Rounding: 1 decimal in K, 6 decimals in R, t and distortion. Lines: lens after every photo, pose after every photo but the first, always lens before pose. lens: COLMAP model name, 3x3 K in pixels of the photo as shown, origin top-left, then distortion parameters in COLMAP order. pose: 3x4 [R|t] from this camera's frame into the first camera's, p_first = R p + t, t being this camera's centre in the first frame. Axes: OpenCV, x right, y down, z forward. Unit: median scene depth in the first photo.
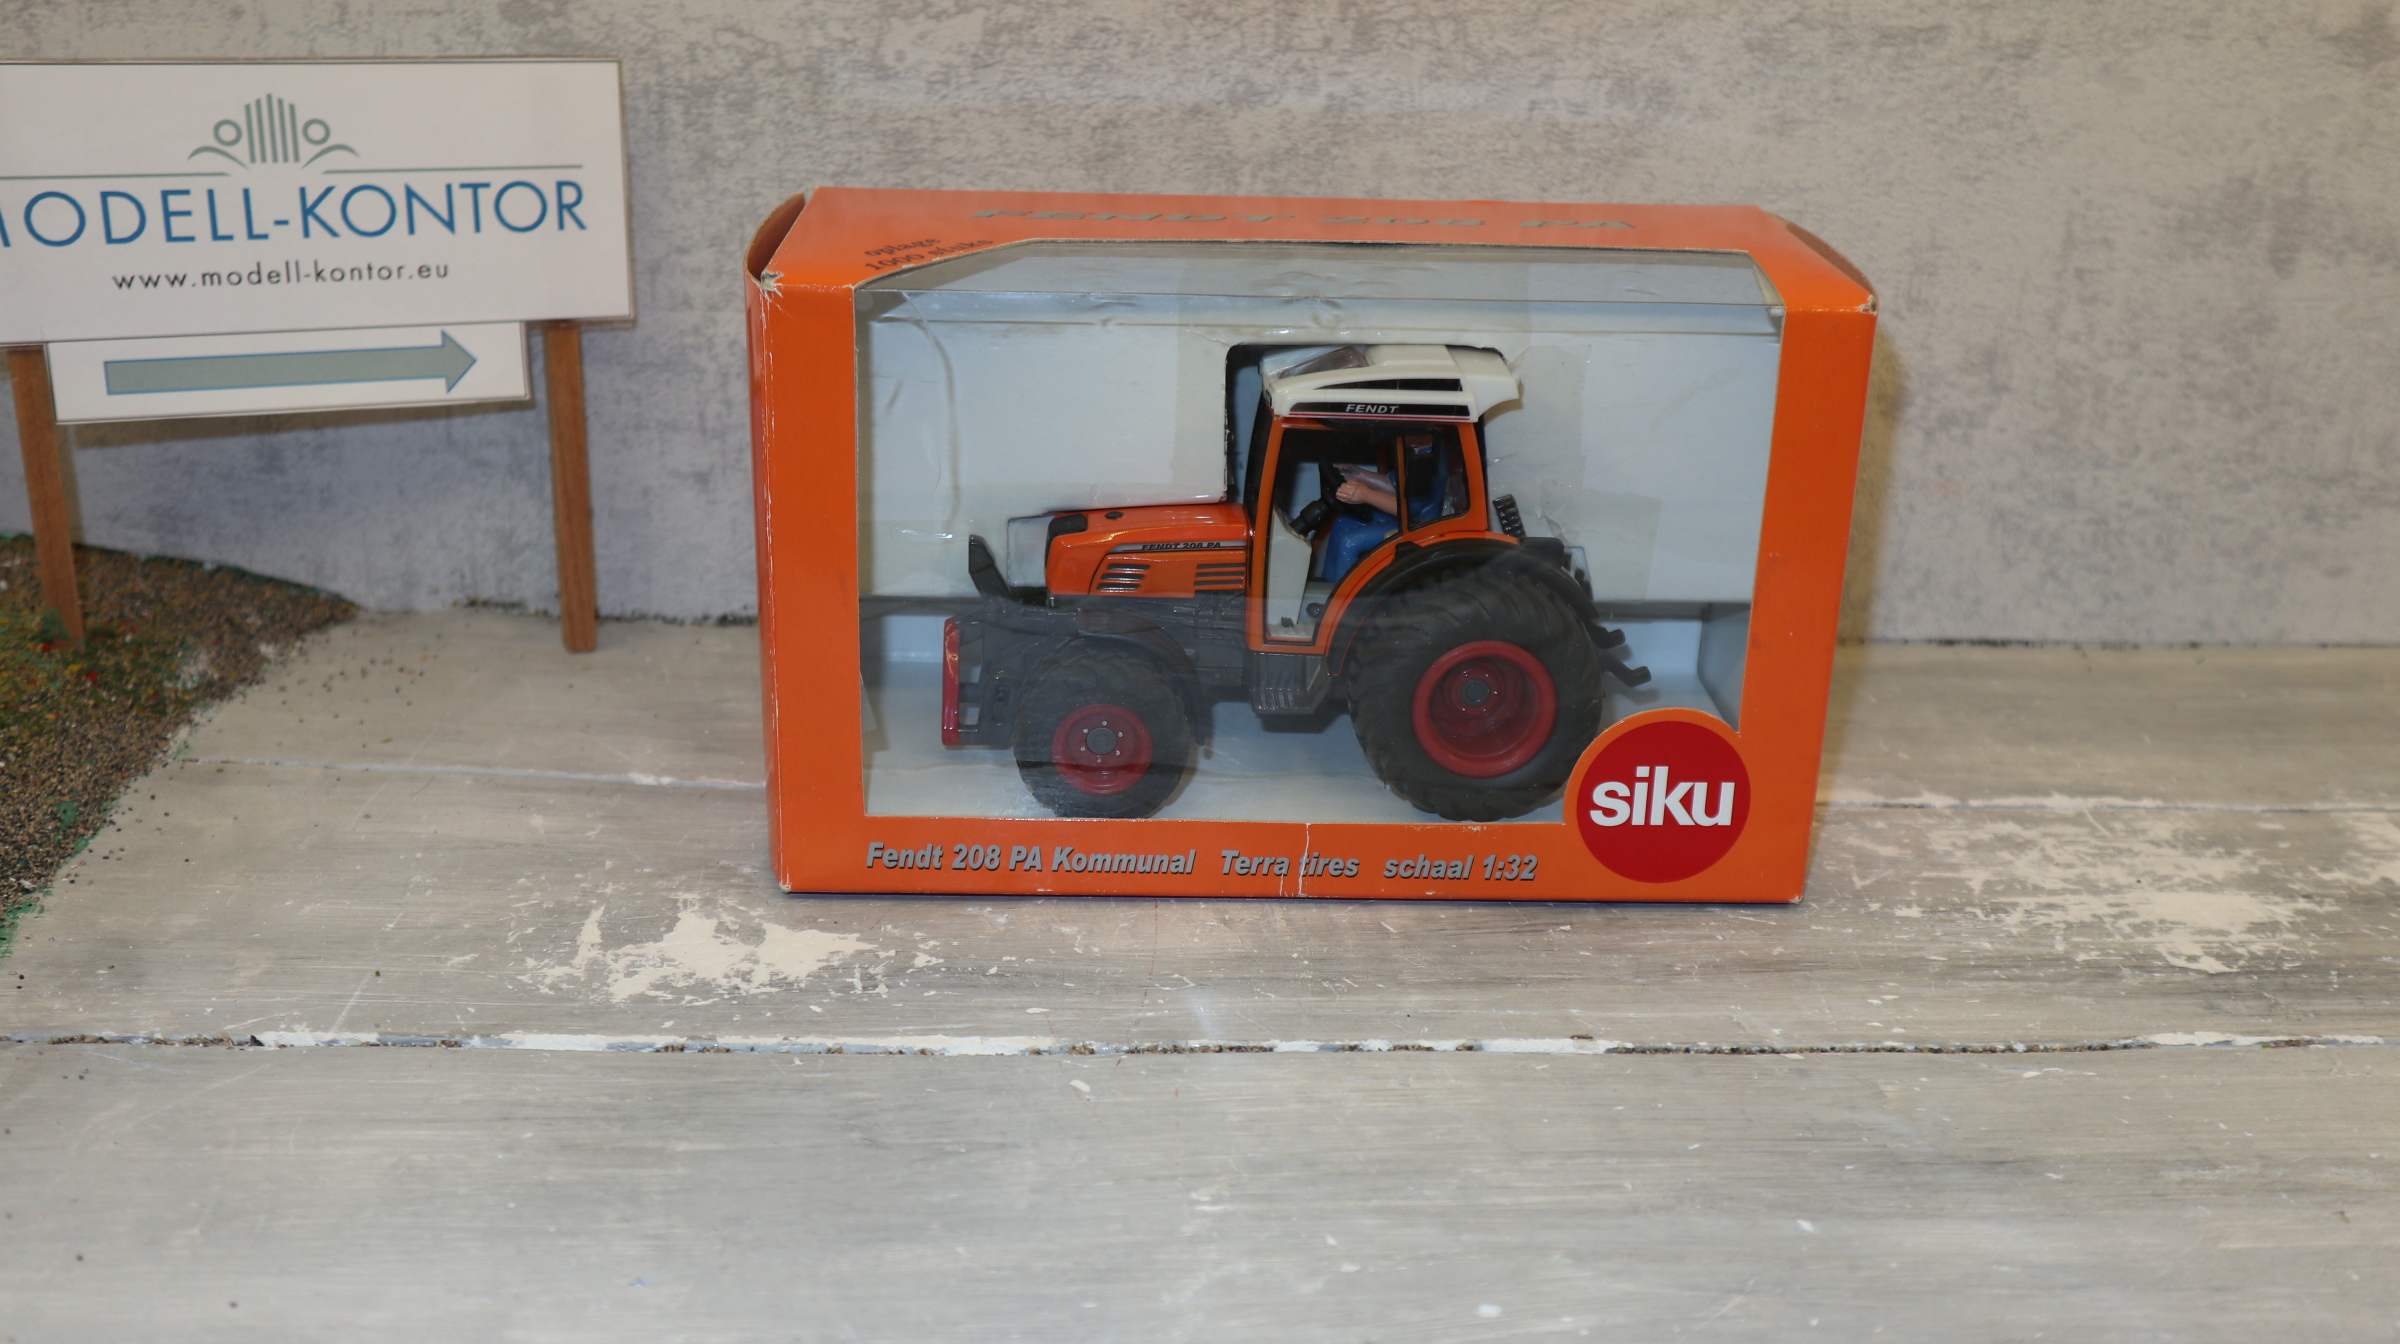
lens RADIAL K [[2553.9, 0, 1205.5], [0, 2553.9, 672.3], [0, 0, 1]] dist [0.036088, 0.000000]
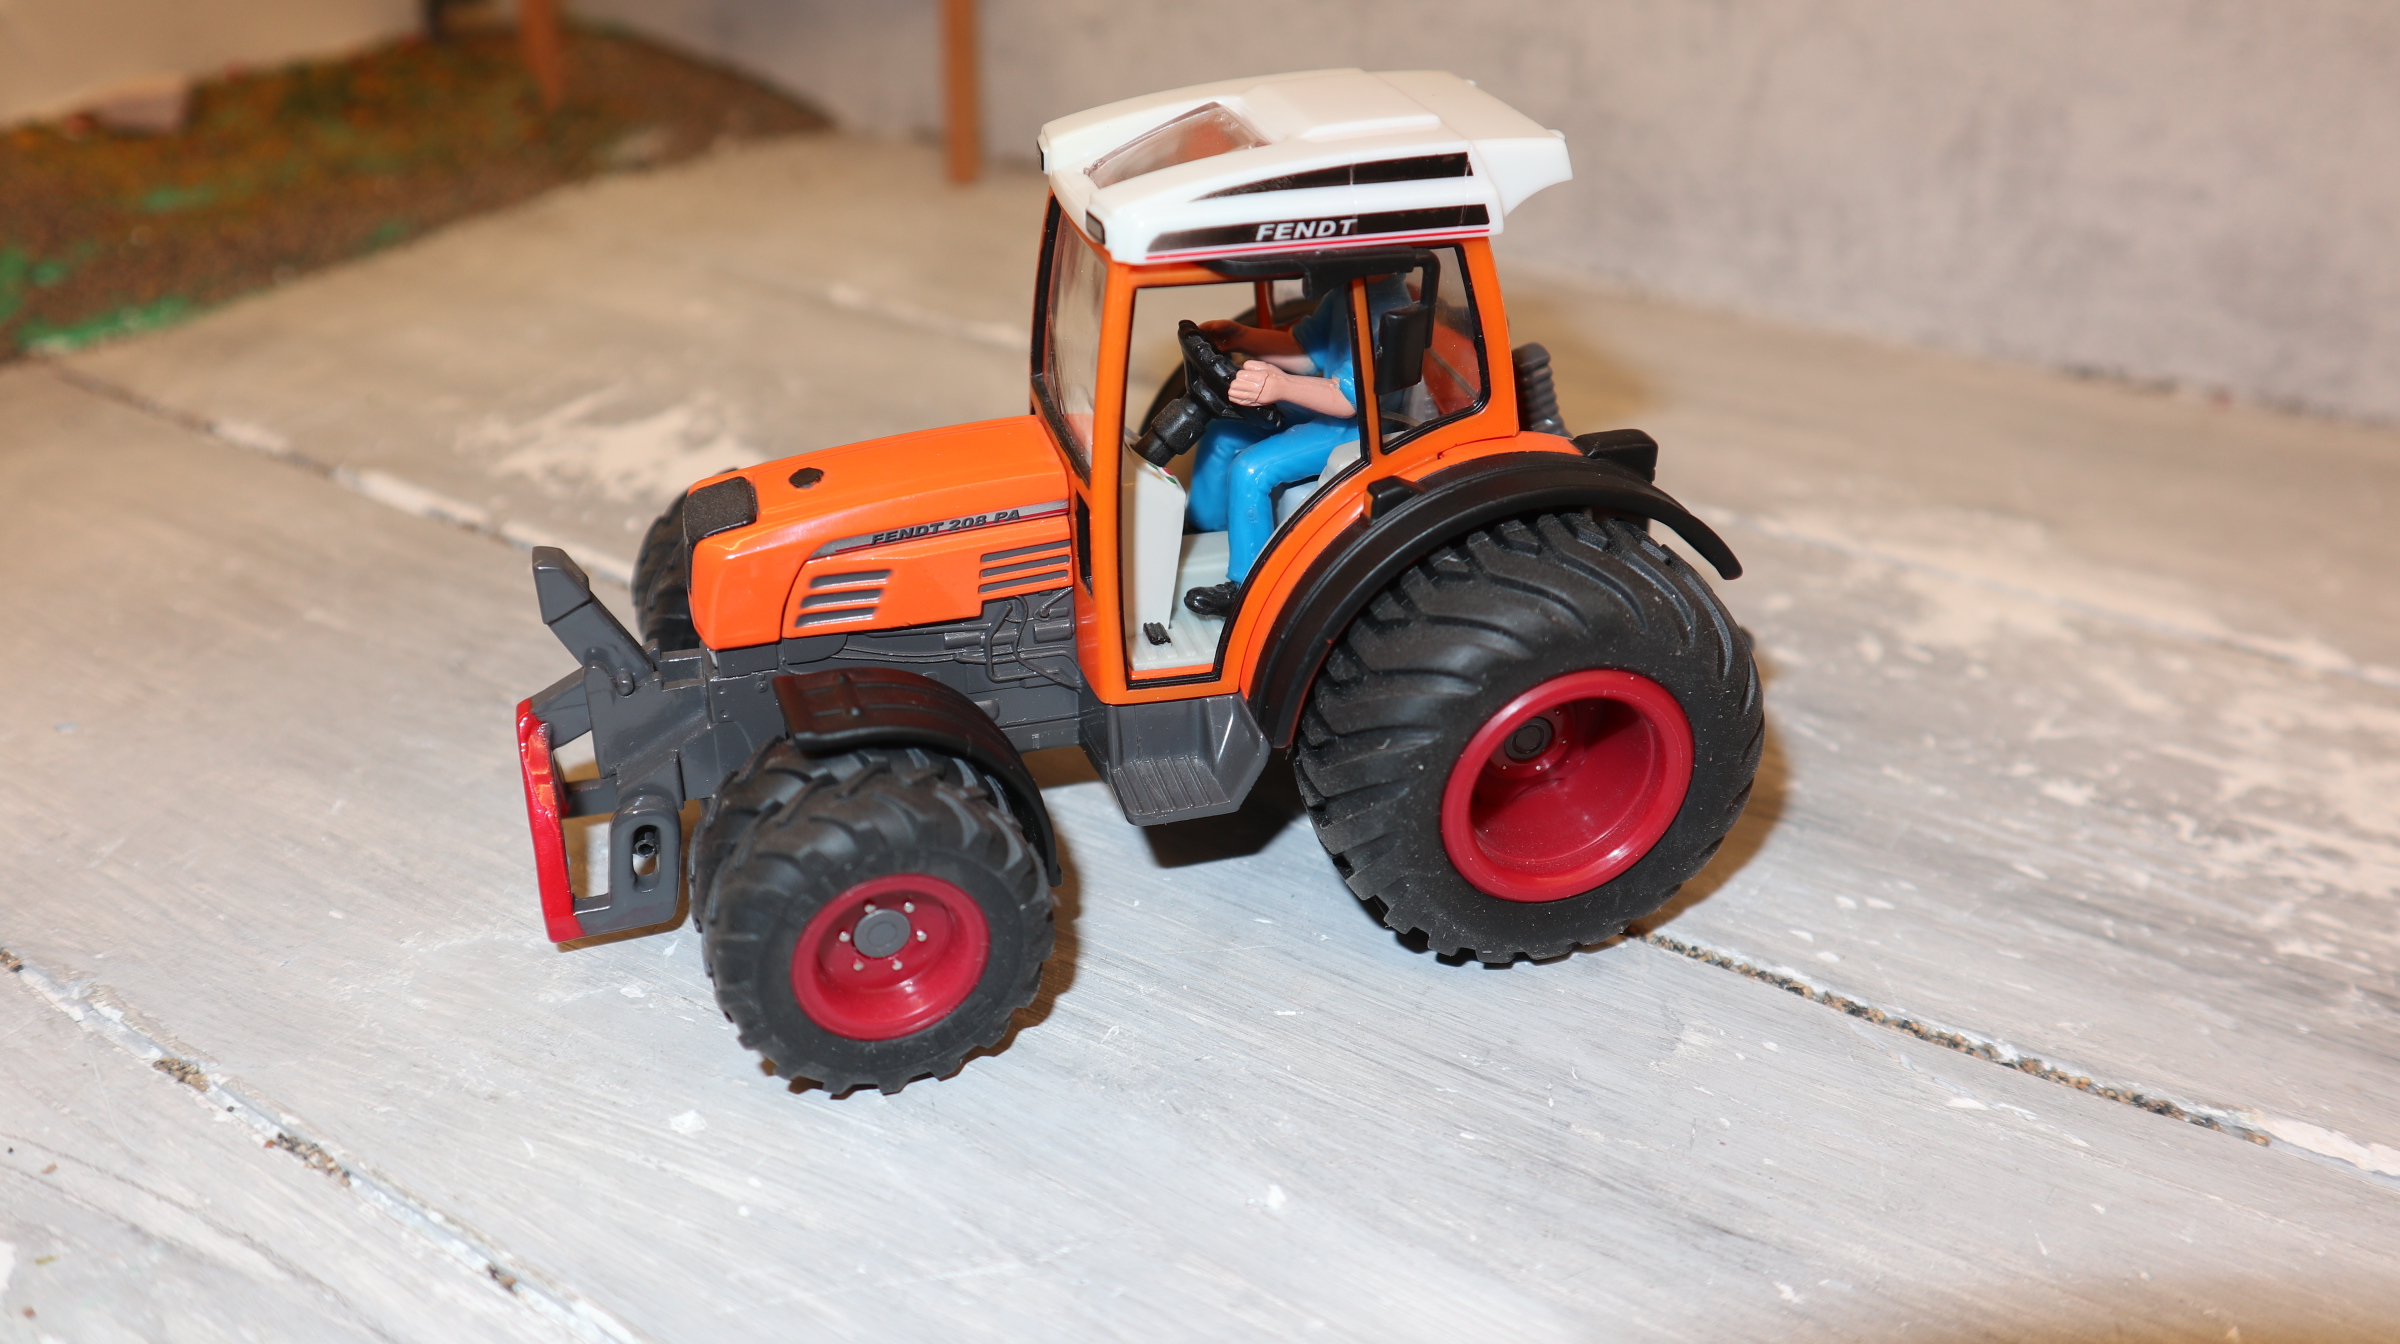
lens RADIAL K [[1878.8, 0, 1208.6], [0, 1878.8, 678.3], [0, 0, 1]] dist [-0.083847, 0.076206]
pose [[0.816264, 0.263620, -0.514022, 0.370841], [-0.179158, 0.961454, 0.208587, 0.011010], [0.549196, -0.078171, 0.832030, 0.575880]]
